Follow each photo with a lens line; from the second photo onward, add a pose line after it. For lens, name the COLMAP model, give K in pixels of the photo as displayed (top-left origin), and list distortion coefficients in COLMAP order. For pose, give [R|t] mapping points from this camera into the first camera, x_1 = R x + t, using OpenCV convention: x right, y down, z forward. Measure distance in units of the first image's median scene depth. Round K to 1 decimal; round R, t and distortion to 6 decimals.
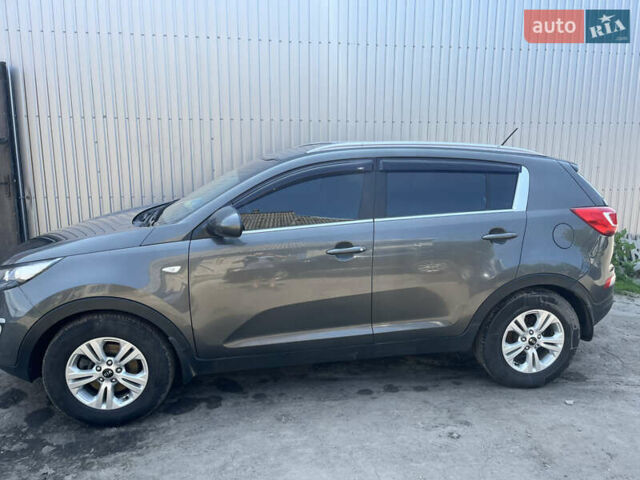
lens RADIAL K [[495.1, 0, 315.8], [0, 495.1, 243.9], [0, 0, 1]] dist [0.010074, -0.032355]
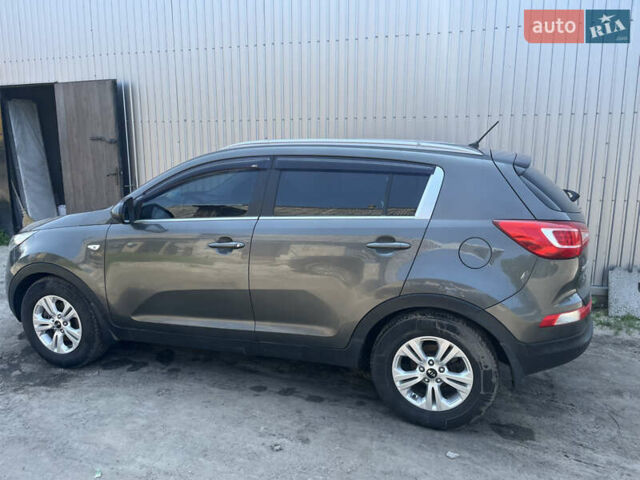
lens RADIAL K [[495.1, 0, 314.9], [0, 495.1, 237.6], [0, 0, 1]] dist [0.010074, -0.032355]
pose [[0.883212, 0.082008, -0.461749, 0.655064], [-0.084960, 0.996280, 0.014434, -0.031106], [0.461215, 0.026482, 0.886893, 0.156462]]
